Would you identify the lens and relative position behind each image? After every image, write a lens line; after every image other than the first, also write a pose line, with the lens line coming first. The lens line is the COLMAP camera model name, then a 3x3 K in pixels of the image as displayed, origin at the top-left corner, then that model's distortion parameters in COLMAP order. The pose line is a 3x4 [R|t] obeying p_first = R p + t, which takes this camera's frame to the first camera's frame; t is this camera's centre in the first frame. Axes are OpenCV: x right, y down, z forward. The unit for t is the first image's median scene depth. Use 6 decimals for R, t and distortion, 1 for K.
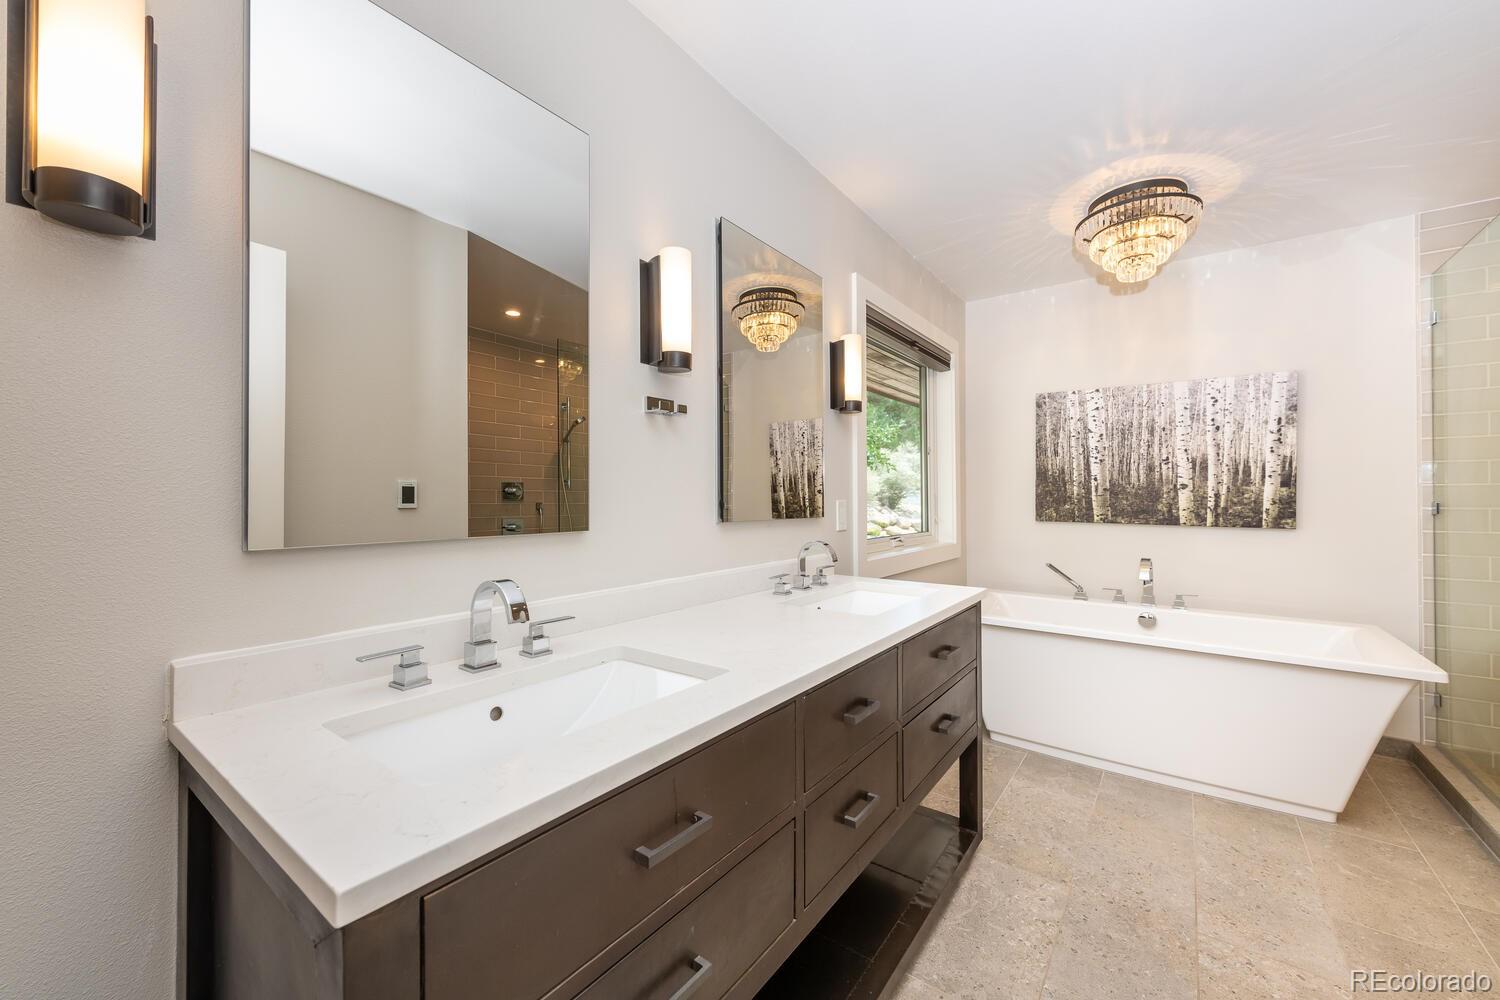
lens RADIAL K [[587.9, 0, 748.8], [0, 587.9, 494.1], [0, 0, 1]] dist [0.001787, 0.000024]
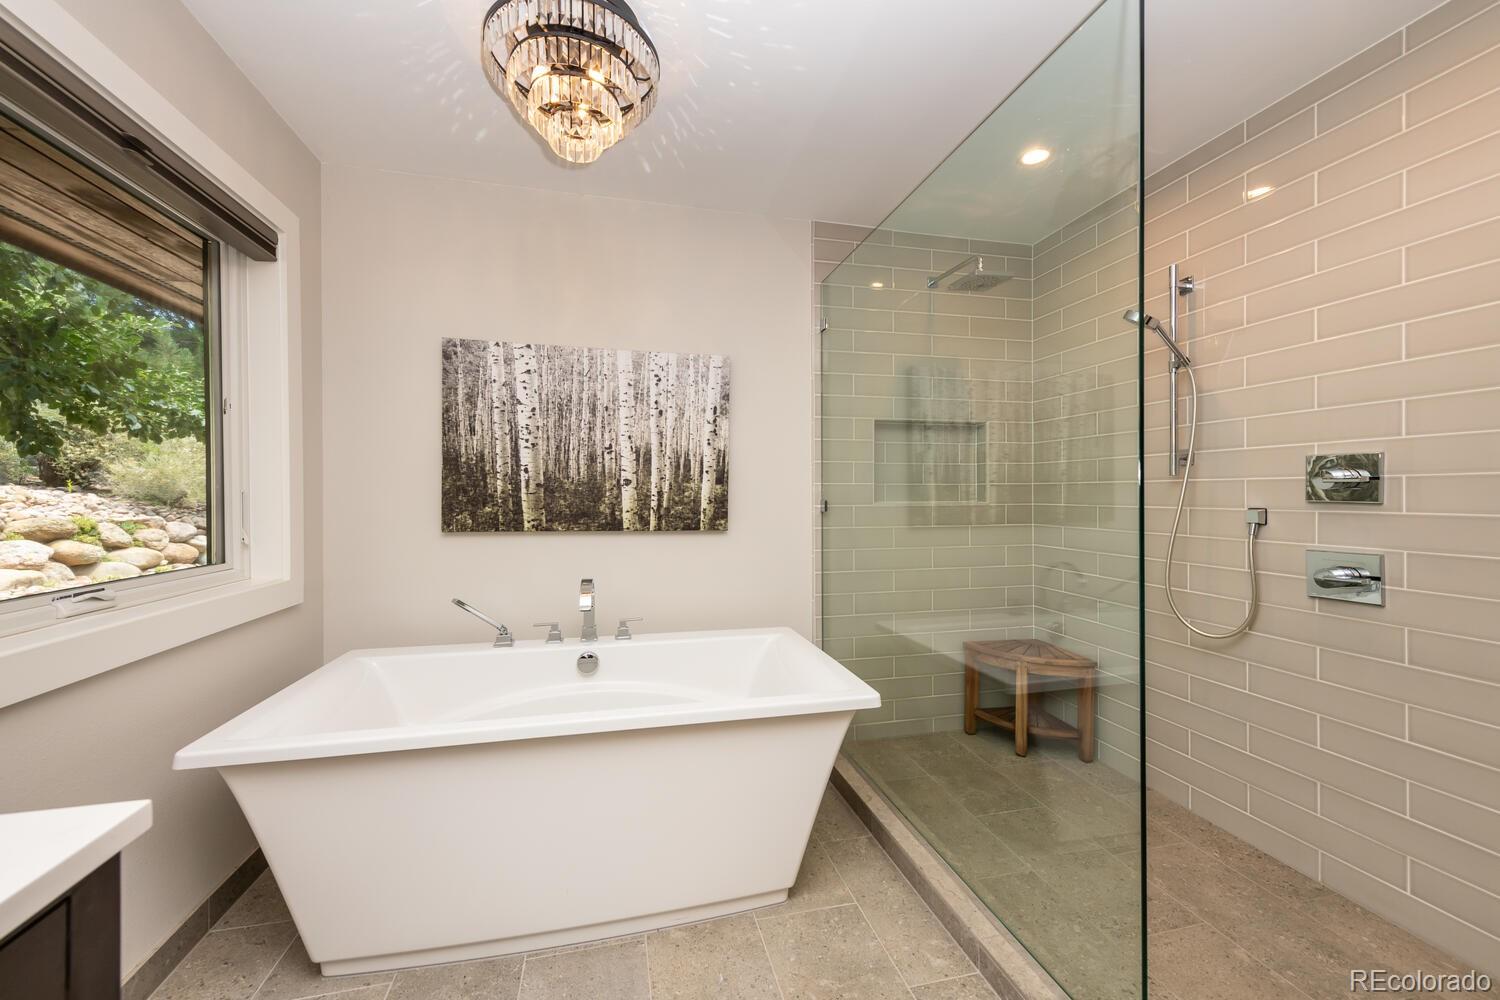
lens RADIAL K [[587.9, 0, 748.8], [0, 587.9, 494.1], [0, 0, 1]] dist [0.001787, 0.000024]
pose [[0.646844, -0.001313, 0.762621, 0.235221], [-0.004368, 0.999976, 0.005426, -0.001873], [-0.762610, -0.006841, 0.646822, 0.355215]]
